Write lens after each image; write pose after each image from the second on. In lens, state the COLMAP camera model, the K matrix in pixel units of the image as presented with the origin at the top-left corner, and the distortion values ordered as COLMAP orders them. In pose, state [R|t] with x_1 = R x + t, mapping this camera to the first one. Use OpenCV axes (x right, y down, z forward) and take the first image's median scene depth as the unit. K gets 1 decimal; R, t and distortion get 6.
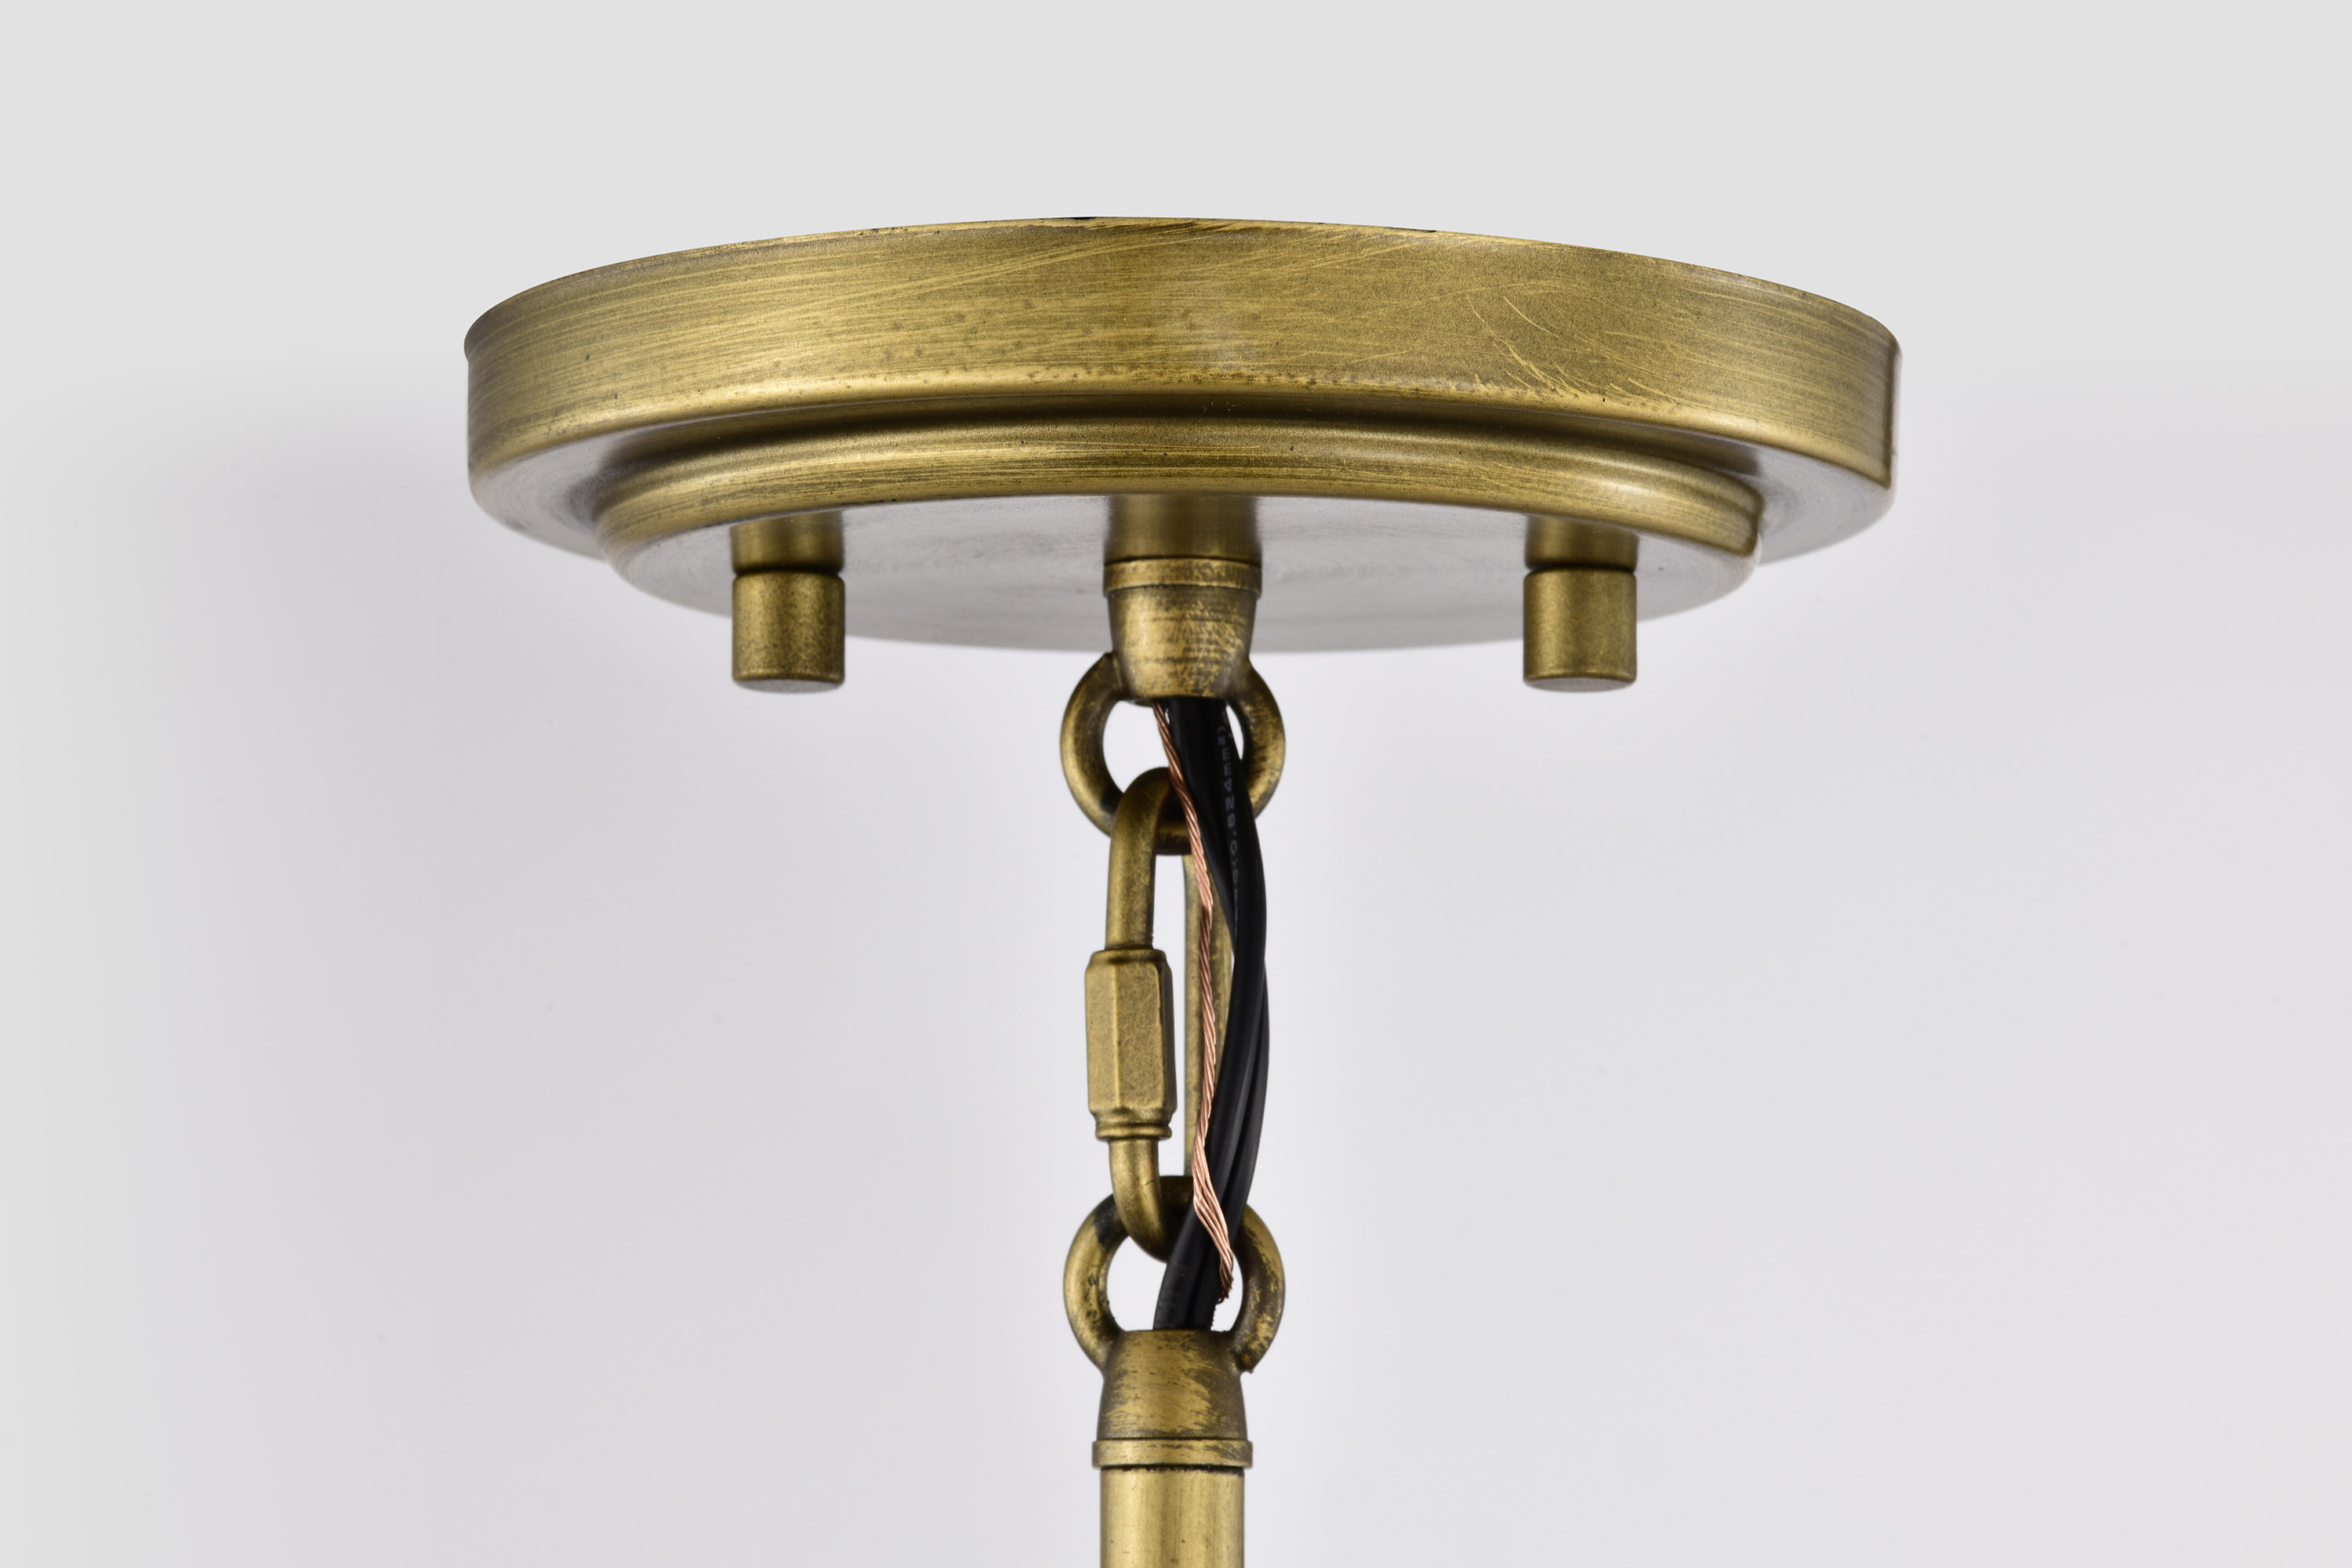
lens RADIAL K [[7020.7, 0, 1171.4], [0, 7020.7, 786.6], [0, 0, 1]] dist [-0.633474, 0.000000]
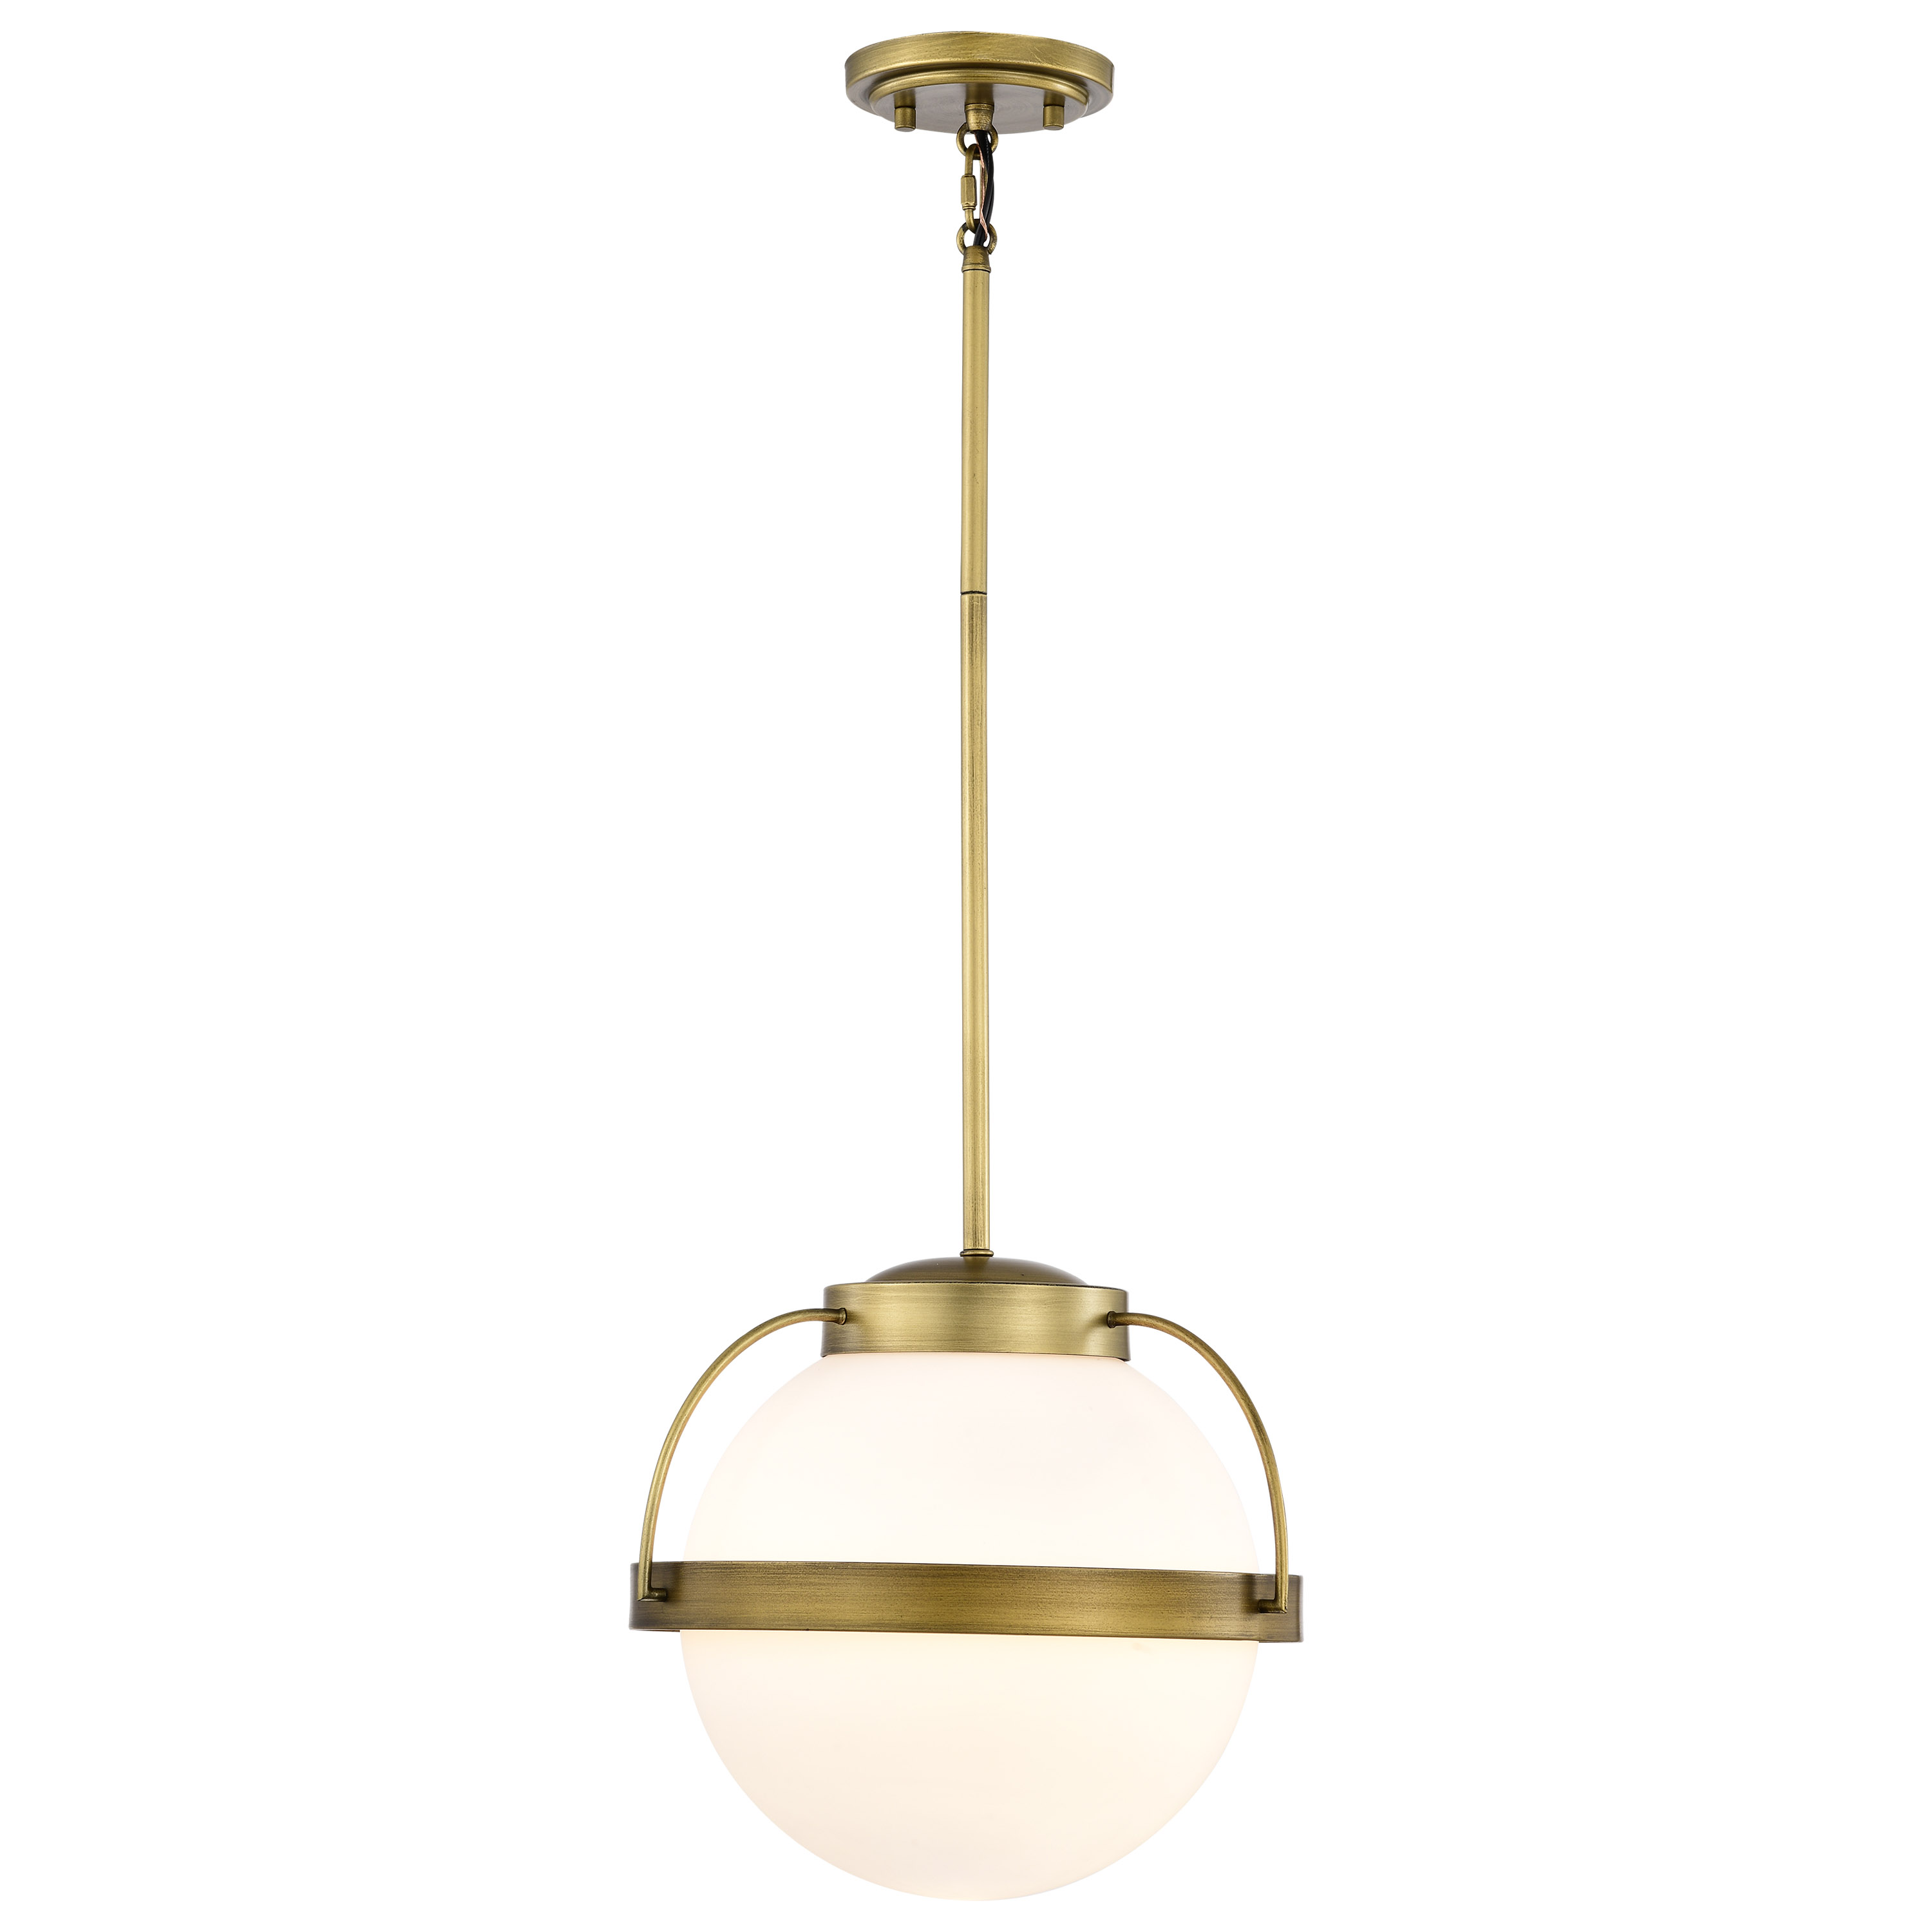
lens RADIAL K [[7883.1, 0, 961.0], [0, 7883.1, 957.8], [0, 0, 1]] dist [0.667827, 0.000000]
pose [[0.999701, 0.004050, -0.024127, 0.137216], [-0.004480, 0.999832, -0.017787, 0.730403], [0.024051, 0.017890, 0.999551, -5.063562]]
